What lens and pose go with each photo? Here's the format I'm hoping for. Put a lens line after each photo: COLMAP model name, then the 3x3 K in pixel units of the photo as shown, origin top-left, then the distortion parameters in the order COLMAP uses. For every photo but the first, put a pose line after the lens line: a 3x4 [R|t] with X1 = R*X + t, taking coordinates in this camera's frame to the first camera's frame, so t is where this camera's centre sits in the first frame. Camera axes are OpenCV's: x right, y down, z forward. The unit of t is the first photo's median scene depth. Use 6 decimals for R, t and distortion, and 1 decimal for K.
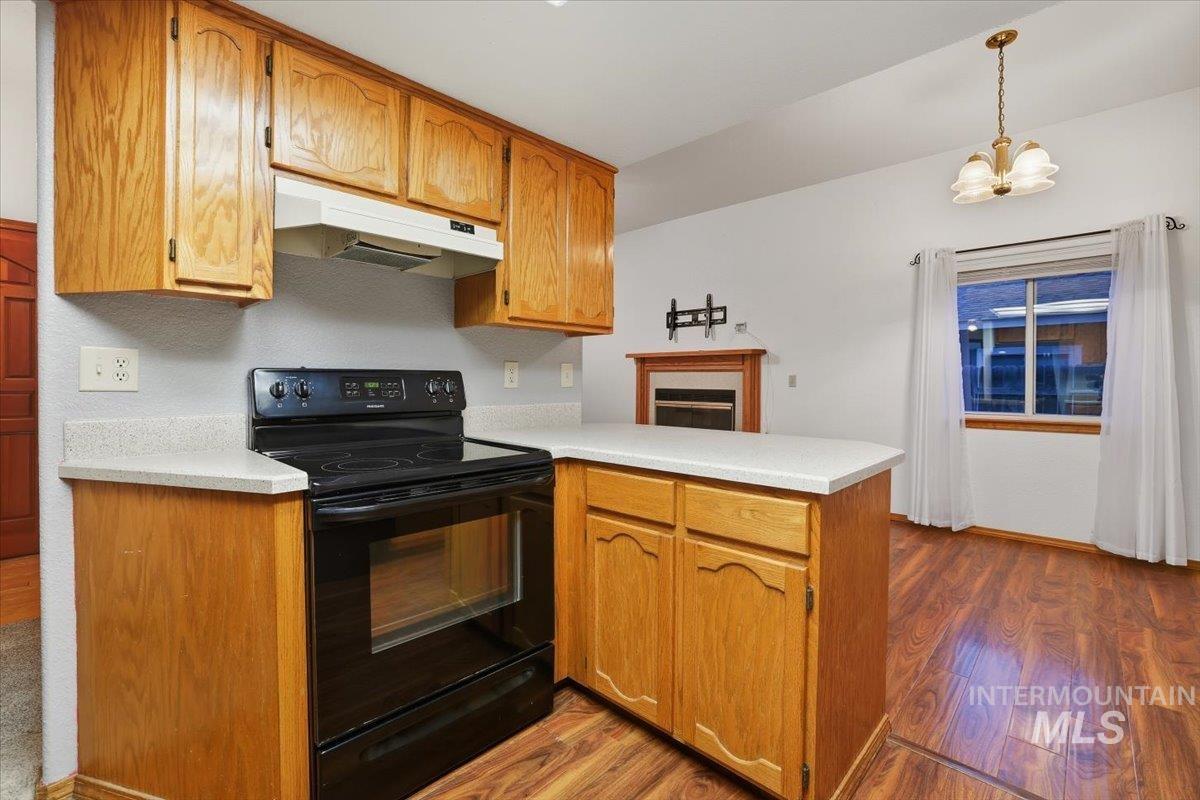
lens RADIAL K [[518.1, 0, 569.6], [0, 518.1, 383.4], [0, 0, 1]] dist [-0.024273, 0.001116]
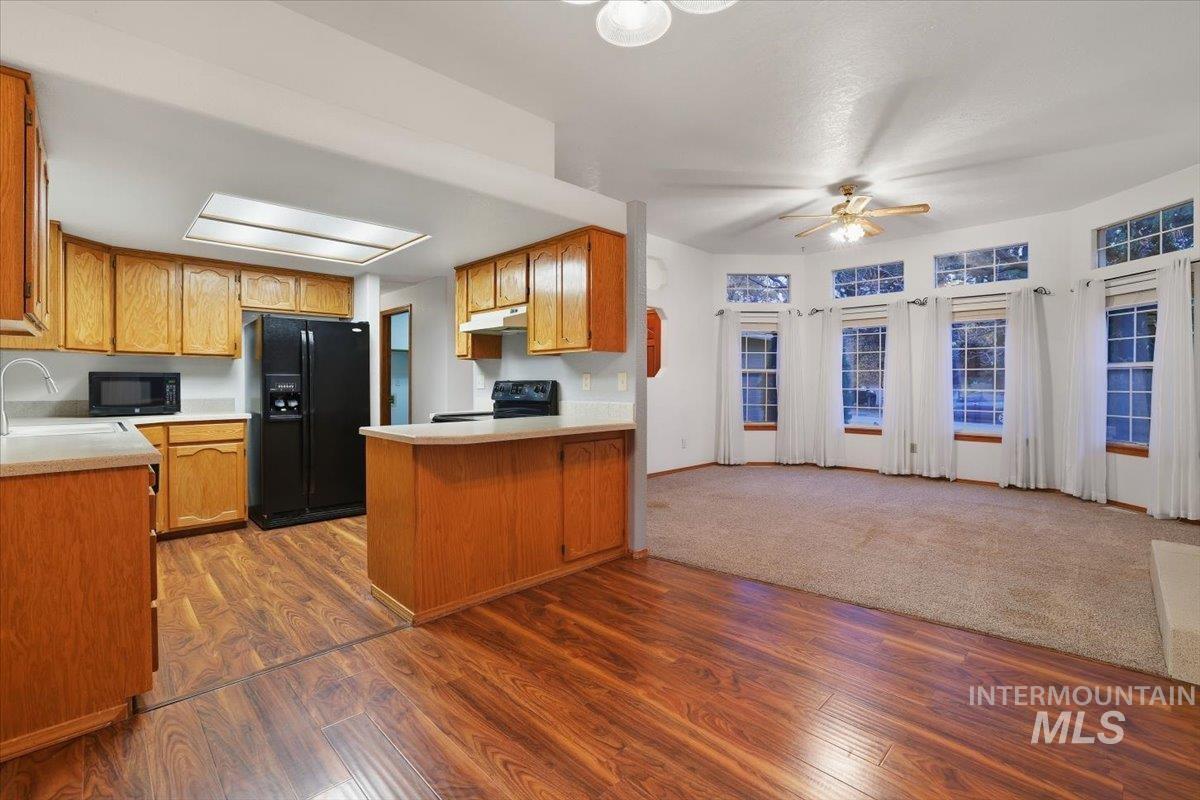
lens RADIAL K [[518.1, 0, 591.2], [0, 518.1, 384.6], [0, 0, 1]] dist [-0.024273, 0.001116]
pose [[-0.000079, -0.000112, -1.000000, 2.122664], [-0.003622, 0.999993, -0.000112, -0.011908], [0.999993, 0.003622, -0.000080, 1.518208]]
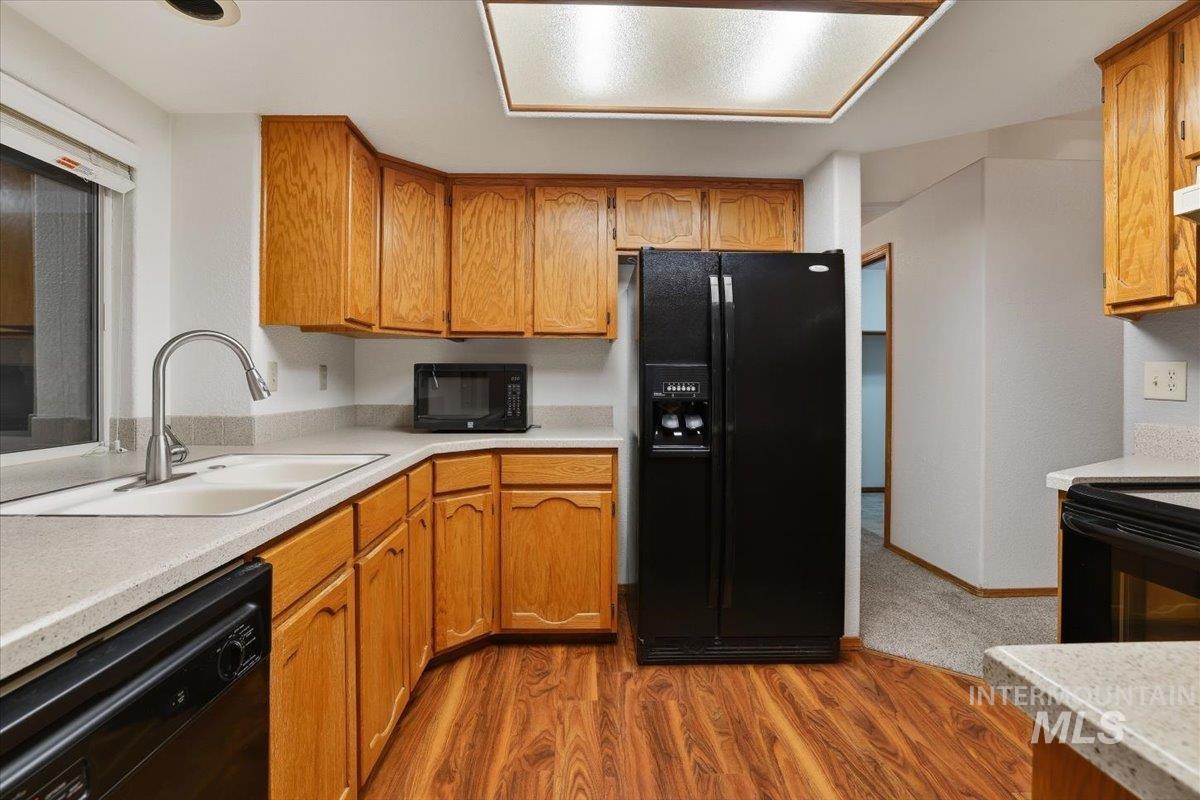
lens RADIAL K [[518.1, 0, 589.5], [0, 518.1, 384.1], [0, 0, 1]] dist [-0.024273, 0.001116]
pose [[-0.691653, -0.006278, -0.722203, 0.786691], [-0.010346, 0.999946, 0.001216, -0.008180], [0.722156, 0.008313, -0.691680, 0.796872]]
